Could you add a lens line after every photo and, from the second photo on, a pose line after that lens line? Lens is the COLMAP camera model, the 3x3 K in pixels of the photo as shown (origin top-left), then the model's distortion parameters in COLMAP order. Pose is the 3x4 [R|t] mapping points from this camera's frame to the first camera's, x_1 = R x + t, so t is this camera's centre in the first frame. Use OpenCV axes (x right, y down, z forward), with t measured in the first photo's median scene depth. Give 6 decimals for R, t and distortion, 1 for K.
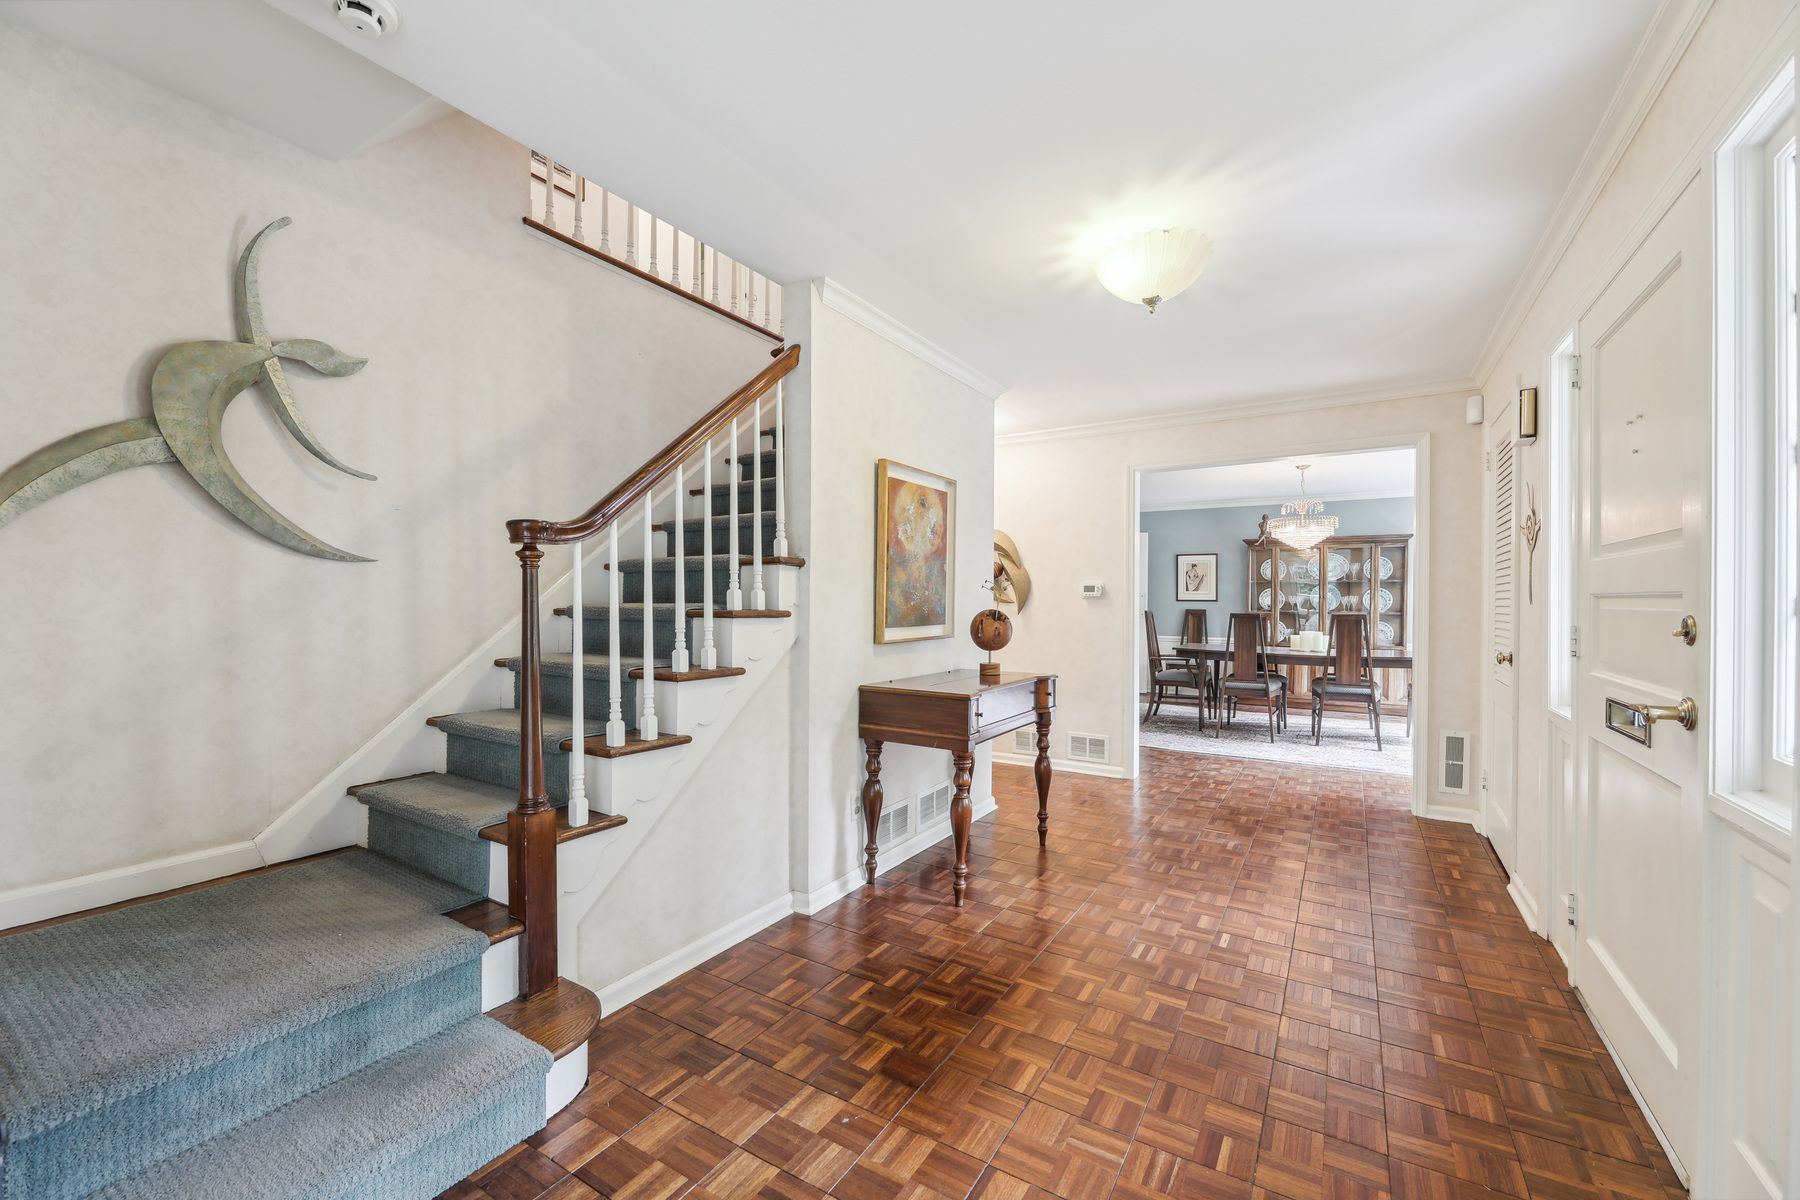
lens RADIAL K [[733.3, 0, 899.7], [0, 733.3, 600.5], [0, 0, 1]] dist [-0.002145, -0.002587]
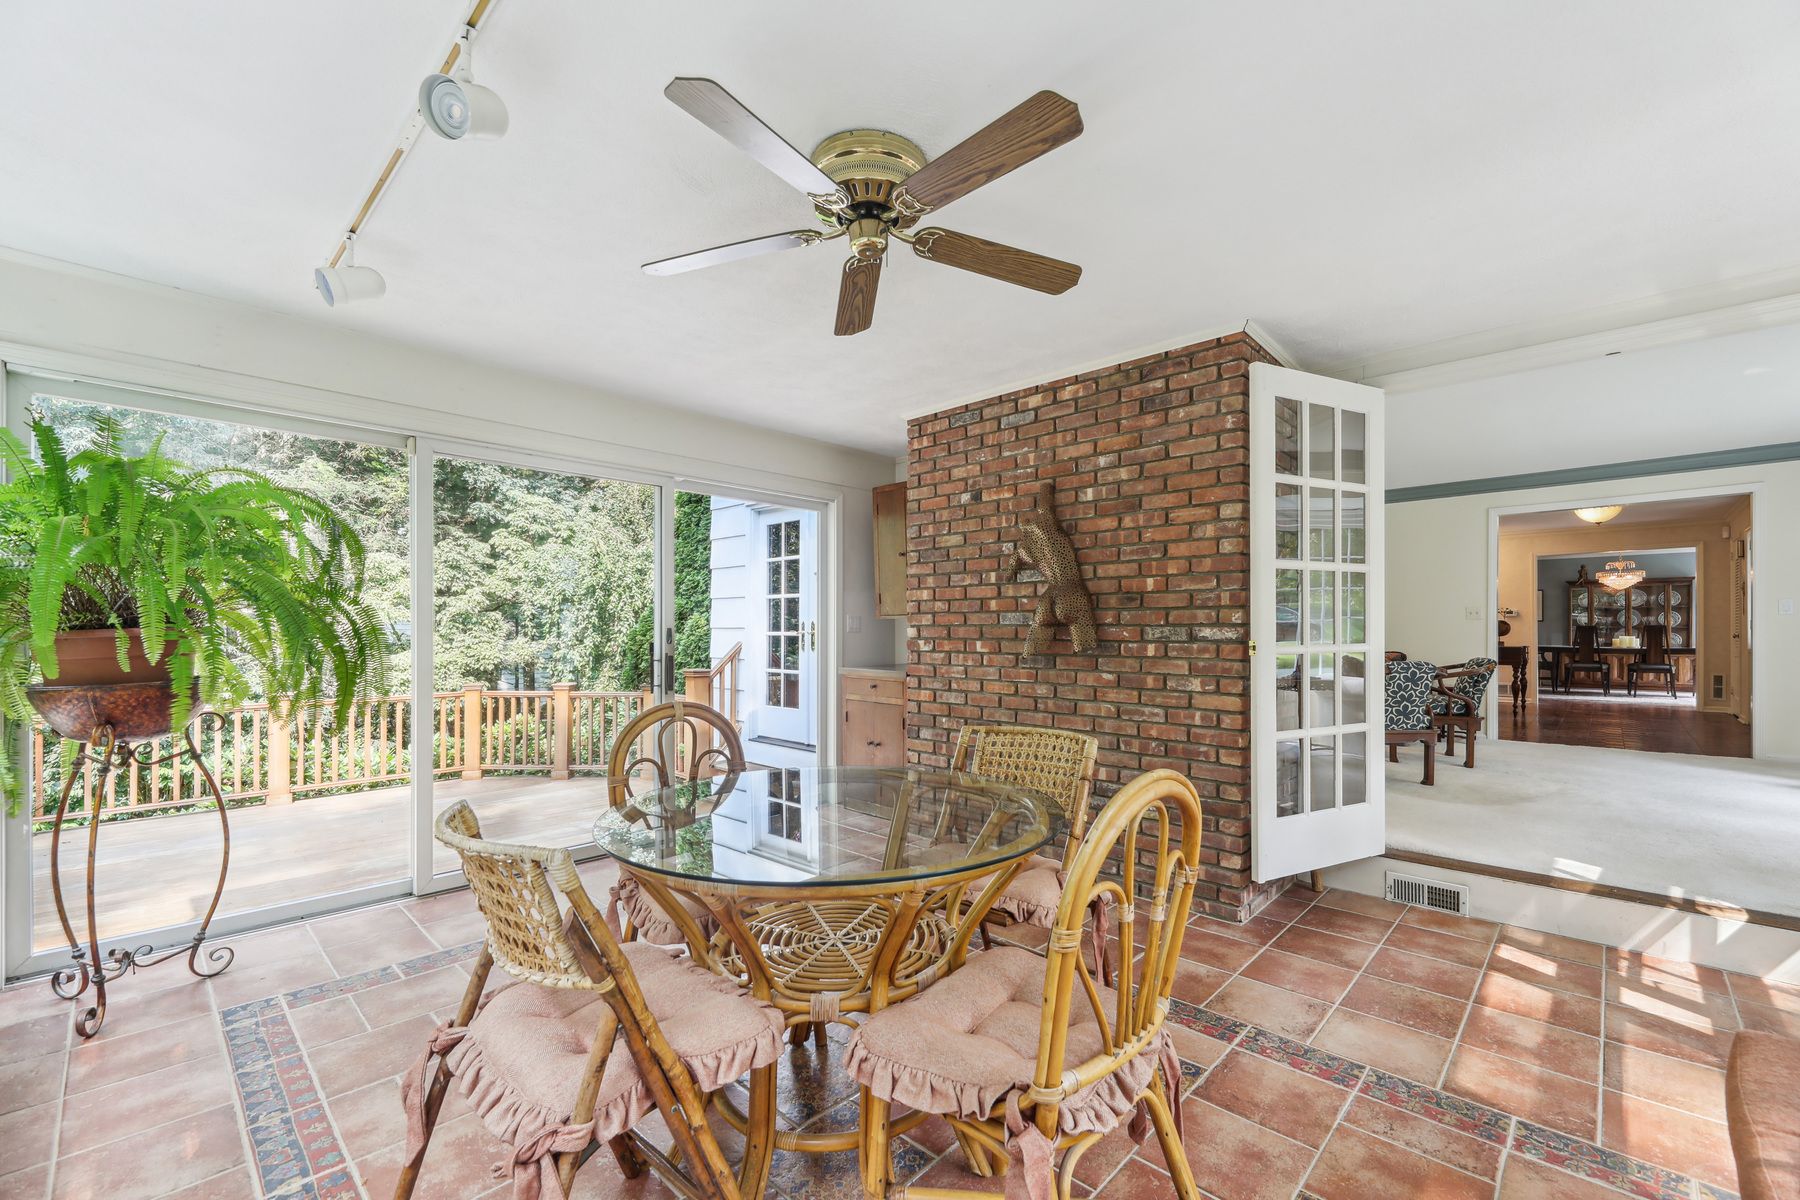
lens RADIAL K [[733.3, 0, 911.3], [0, 733.3, 625.5], [0, 0, 1]] dist [-0.002145, -0.002587]
pose [[0.977285, -0.007066, -0.211812, -0.737714], [0.005438, 0.999951, -0.008267, 0.021887], [0.211860, 0.006927, 0.977276, -1.062873]]
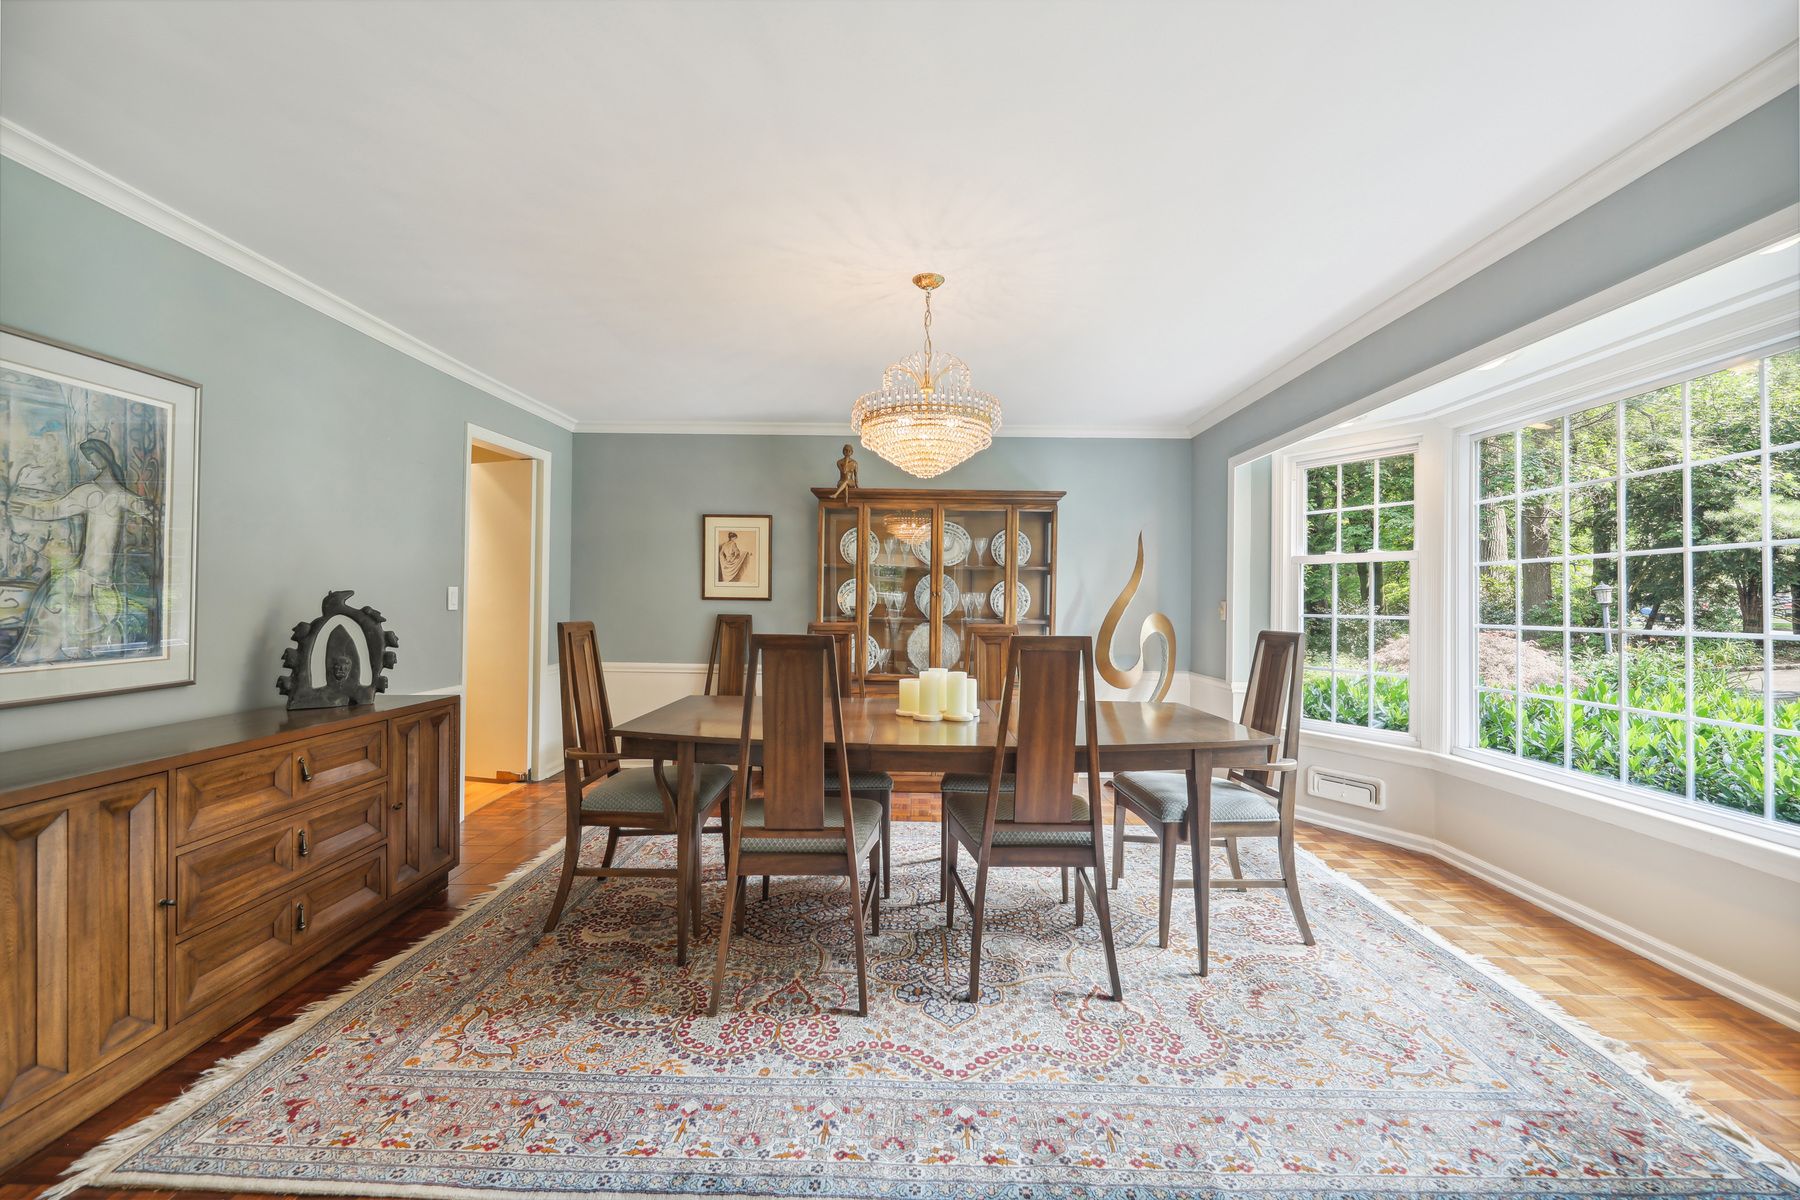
lens RADIAL K [[733.3, 0, 901.3], [0, 733.3, 601.0], [0, 0, 1]] dist [-0.002145, -0.002587]
pose [[0.861222, 0.006807, 0.508184, 0.325391], [-0.006745, 0.999975, -0.001963, 0.002880], [-0.508185, -0.001737, 0.861246, 0.646079]]
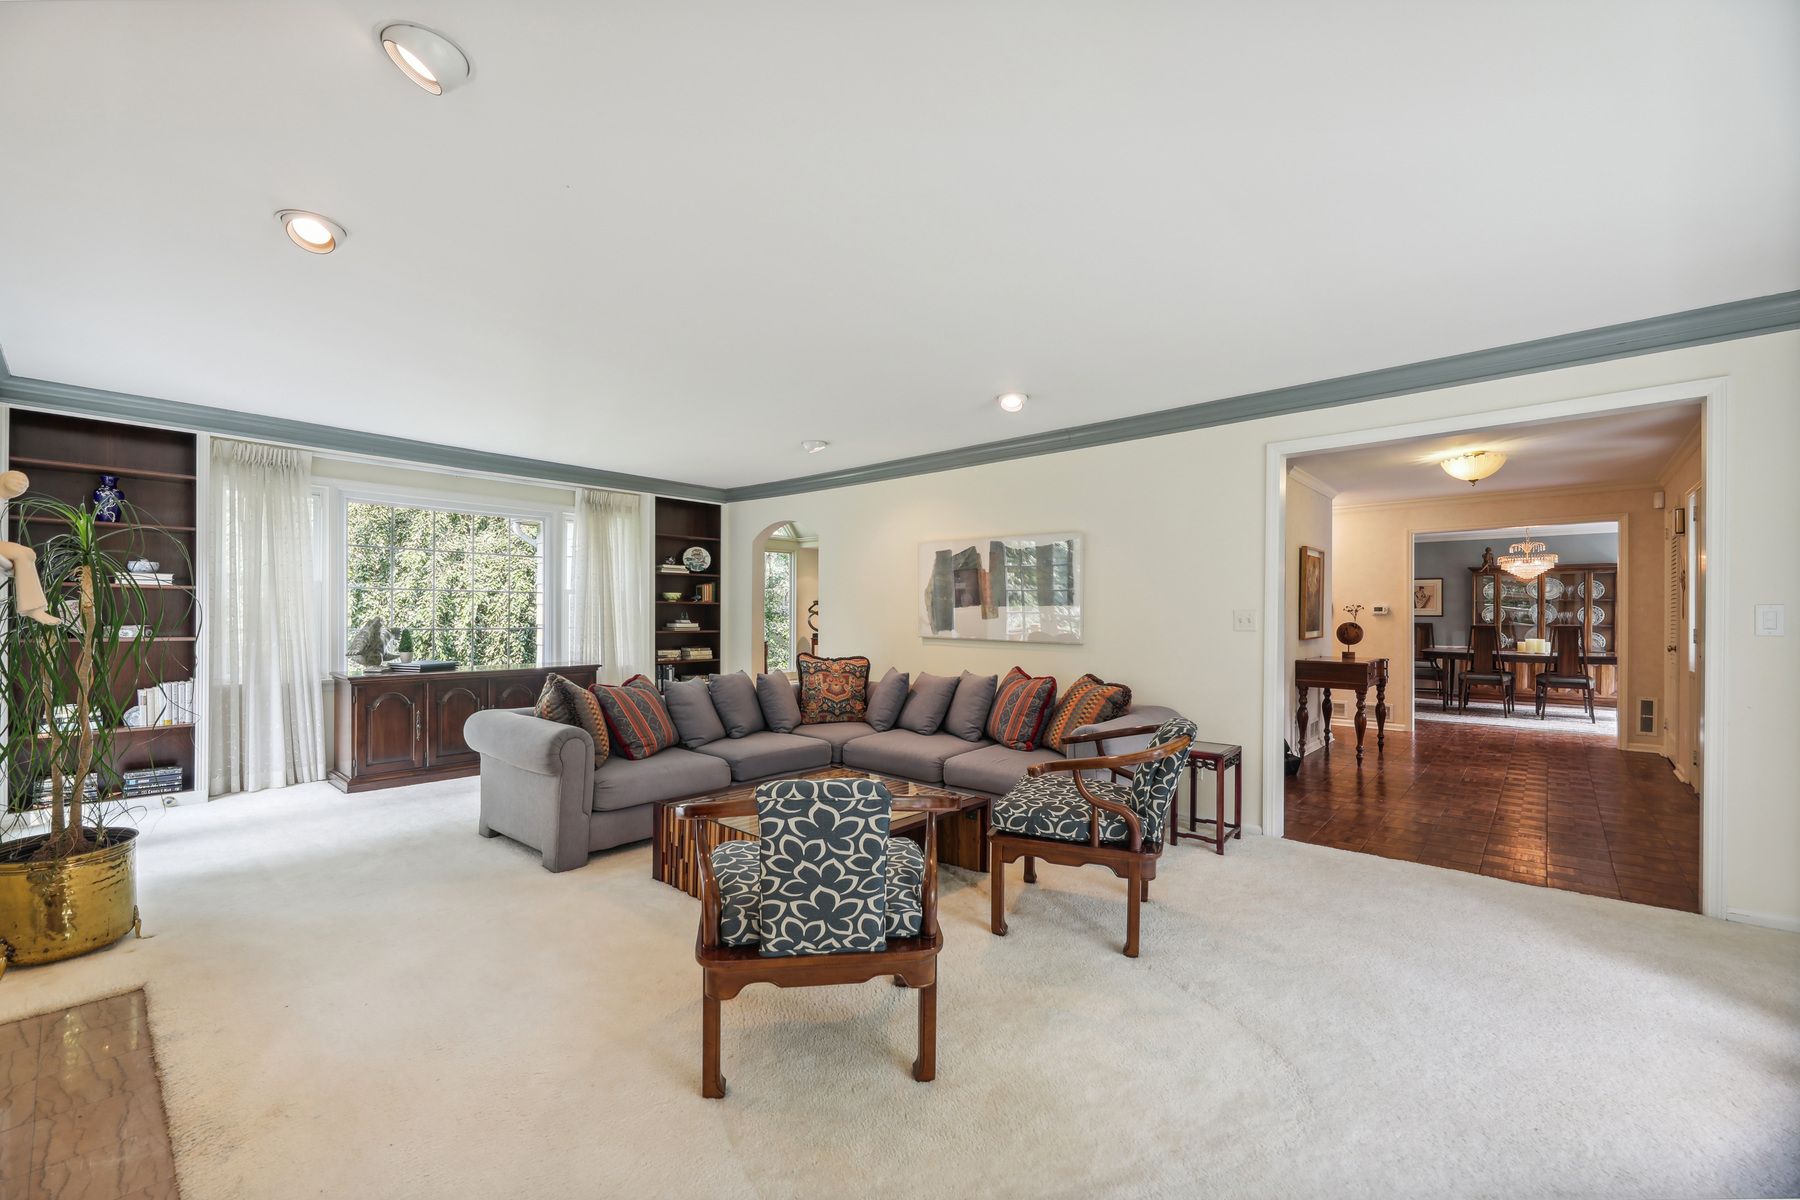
lens RADIAL K [[733.3, 0, 898.0], [0, 733.3, 610.4], [0, 0, 1]] dist [-0.002145, -0.002587]
pose [[0.984021, -0.002795, -0.178033, -0.359535], [0.001804, 0.999982, -0.005724, -0.004793], [0.178046, 0.005312, 0.984008, -0.543824]]
